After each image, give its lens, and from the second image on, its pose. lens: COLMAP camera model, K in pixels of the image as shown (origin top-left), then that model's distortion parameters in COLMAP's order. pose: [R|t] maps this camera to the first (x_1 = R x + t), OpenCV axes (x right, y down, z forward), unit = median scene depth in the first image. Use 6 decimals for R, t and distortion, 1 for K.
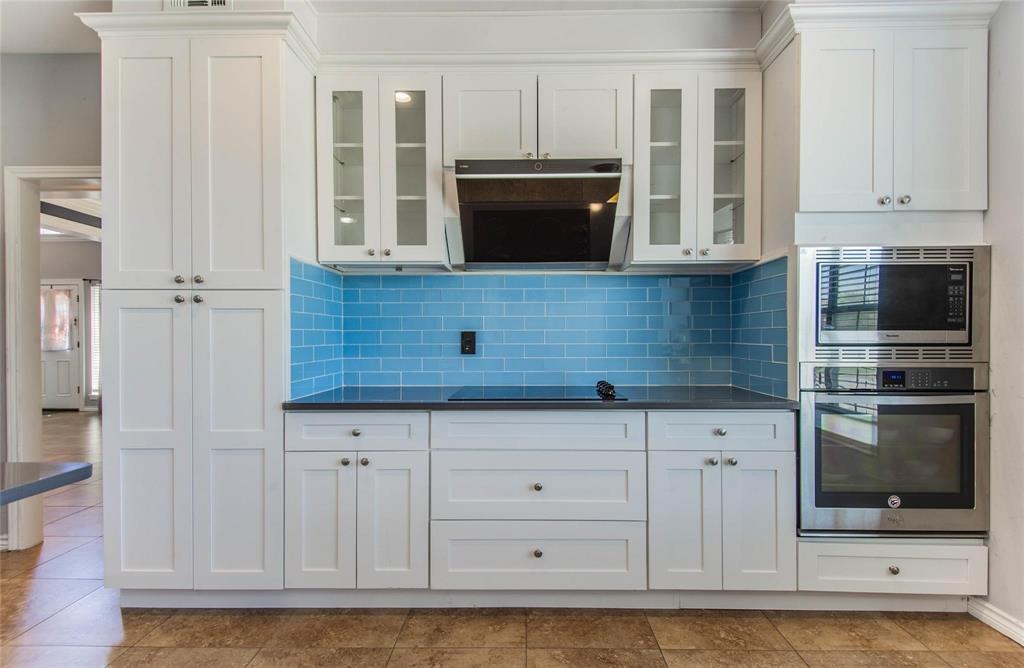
lens RADIAL K [[480.7, 0, 517.4], [0, 480.7, 338.1], [0, 0, 1]] dist [0.049556, -0.033274]
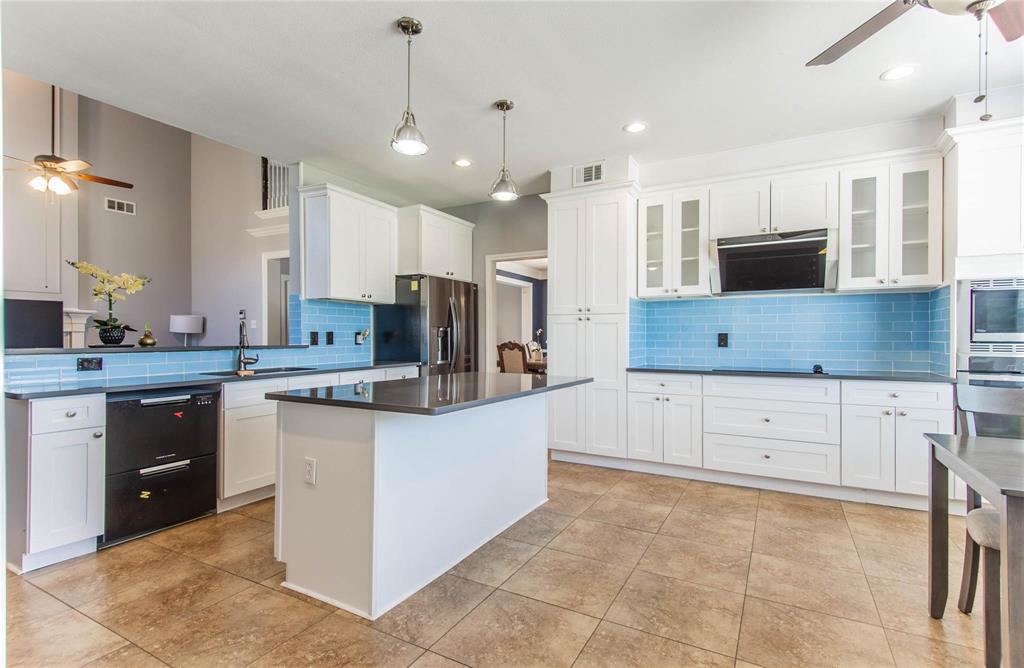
lens RADIAL K [[480.7, 0, 517.4], [0, 480.7, 338.1], [0, 0, 1]] dist [0.049556, -0.033274]
pose [[0.885582, 0.004209, -0.464464, 0.052490], [-0.003965, 0.999991, 0.001503, 0.004092], [0.464466, 0.000510, 0.885591, -0.932437]]
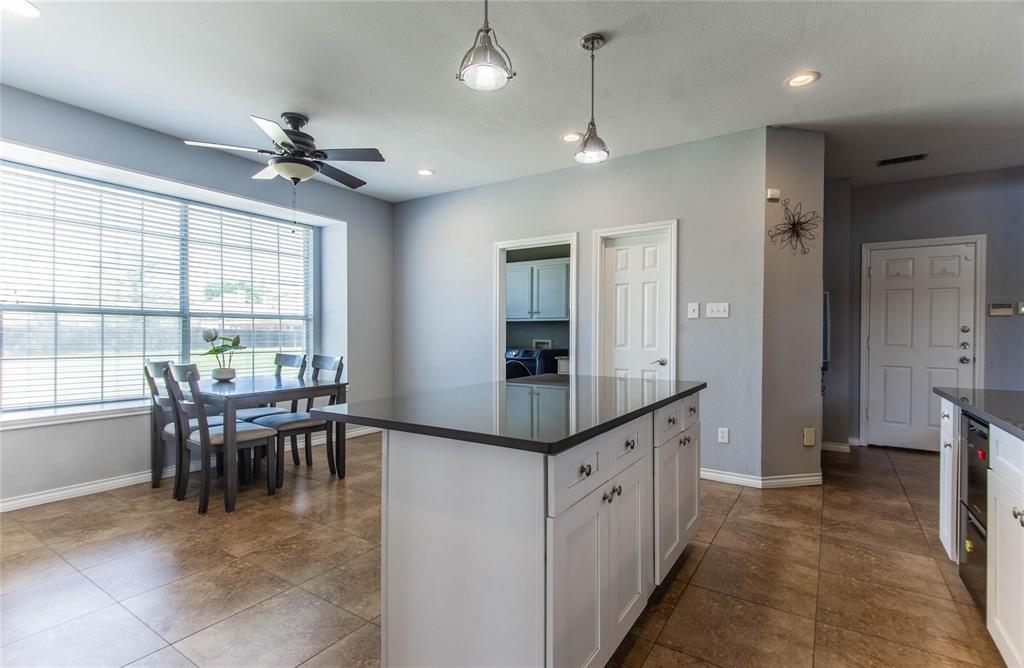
lens RADIAL K [[480.7, 0, 517.4], [0, 480.7, 338.1], [0, 0, 1]] dist [0.049556, -0.033274]
pose [[-0.847338, -0.007559, 0.531000, -1.126982], [-0.003015, 0.999951, 0.009424, 0.004121], [-0.531045, 0.006384, -0.847319, 0.982083]]
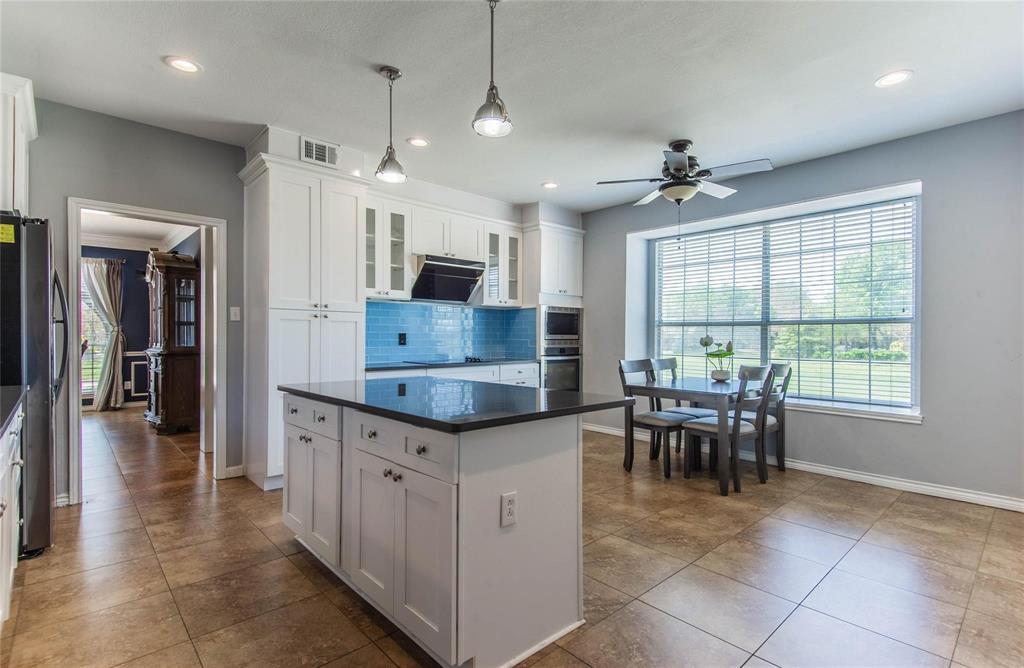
lens RADIAL K [[480.7, 0, 517.4], [0, 480.7, 338.1], [0, 0, 1]] dist [0.049556, -0.033274]
pose [[0.721145, 0.002459, 0.692780, -1.293909], [-0.004509, 0.999989, 0.001144, 0.002206], [-0.692769, -0.003949, 0.721149, -0.821088]]
